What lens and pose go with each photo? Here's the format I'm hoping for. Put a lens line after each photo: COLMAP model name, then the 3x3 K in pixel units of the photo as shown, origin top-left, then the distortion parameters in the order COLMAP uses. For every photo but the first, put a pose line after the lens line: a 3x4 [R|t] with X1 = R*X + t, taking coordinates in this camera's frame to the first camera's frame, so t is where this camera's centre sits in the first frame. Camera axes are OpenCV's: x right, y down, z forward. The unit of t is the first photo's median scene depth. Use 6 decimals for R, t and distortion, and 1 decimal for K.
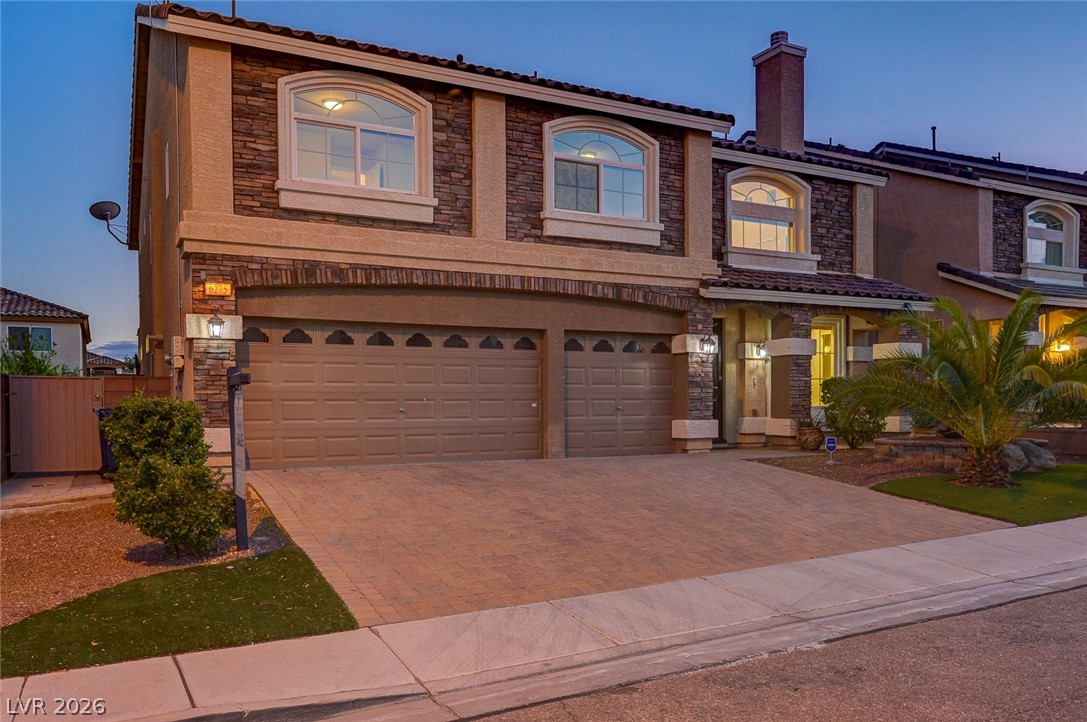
lens RADIAL K [[858.6, 0, 542.0], [0, 858.6, 394.6], [0, 0, 1]] dist [-0.002934, -0.000956]
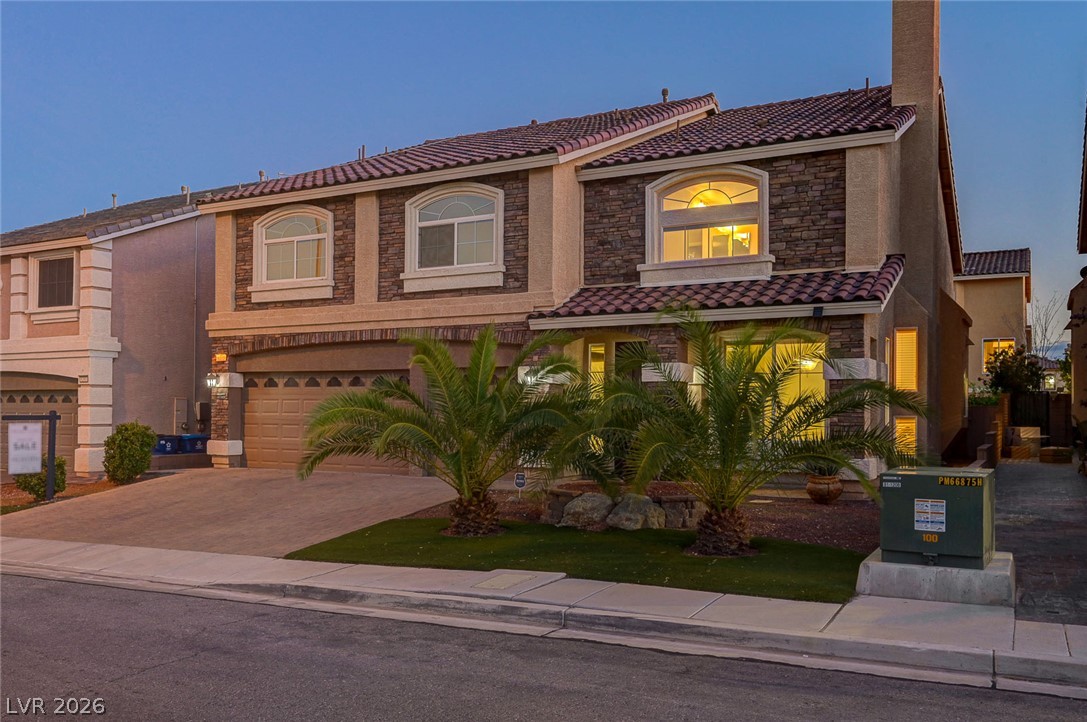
lens RADIAL K [[919.4, 0, 543.5], [0, 919.4, 361.0], [0, 0, 1]] dist [-0.004712, -0.002322]
pose [[0.544759, -0.036333, -0.837805, 1.242797], [0.001167, 0.999093, -0.042569, -0.032751], [0.838592, 0.022212, 0.544307, 0.462972]]
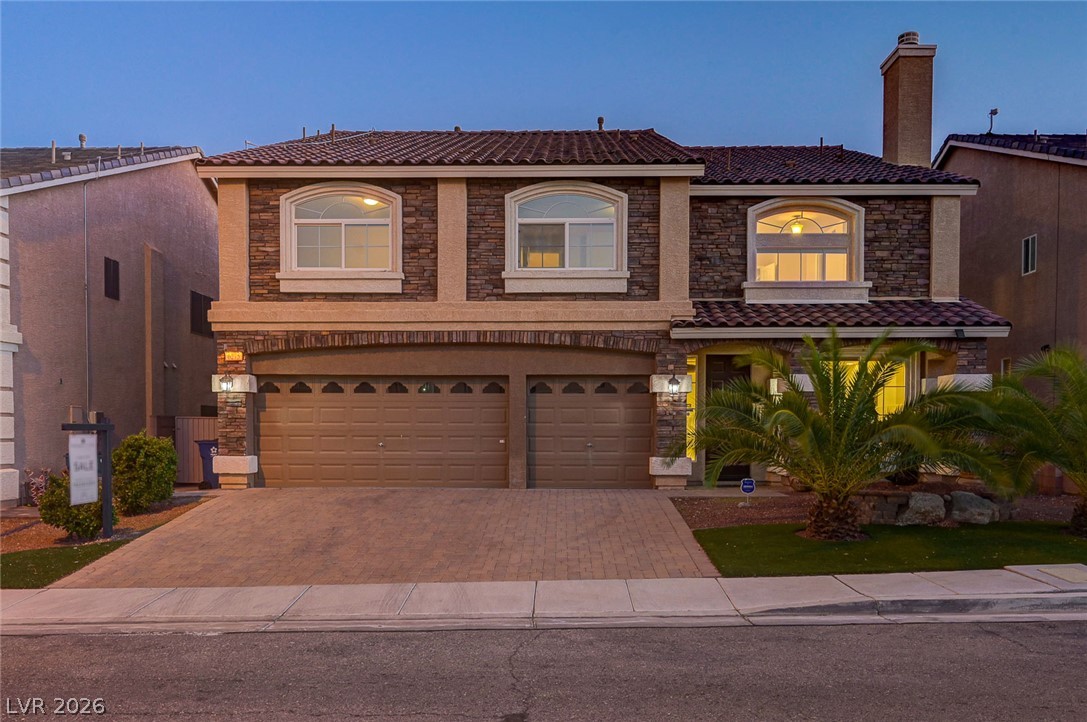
lens RADIAL K [[839.5, 0, 542.2], [0, 839.5, 419.7], [0, 0, 1]] dist [-0.001596, -0.001178]
pose [[0.870529, 0.001614, -0.492115, 0.612834], [-0.001598, 0.999999, 0.000453, -0.018018], [0.492115, 0.000392, 0.870530, 0.051778]]
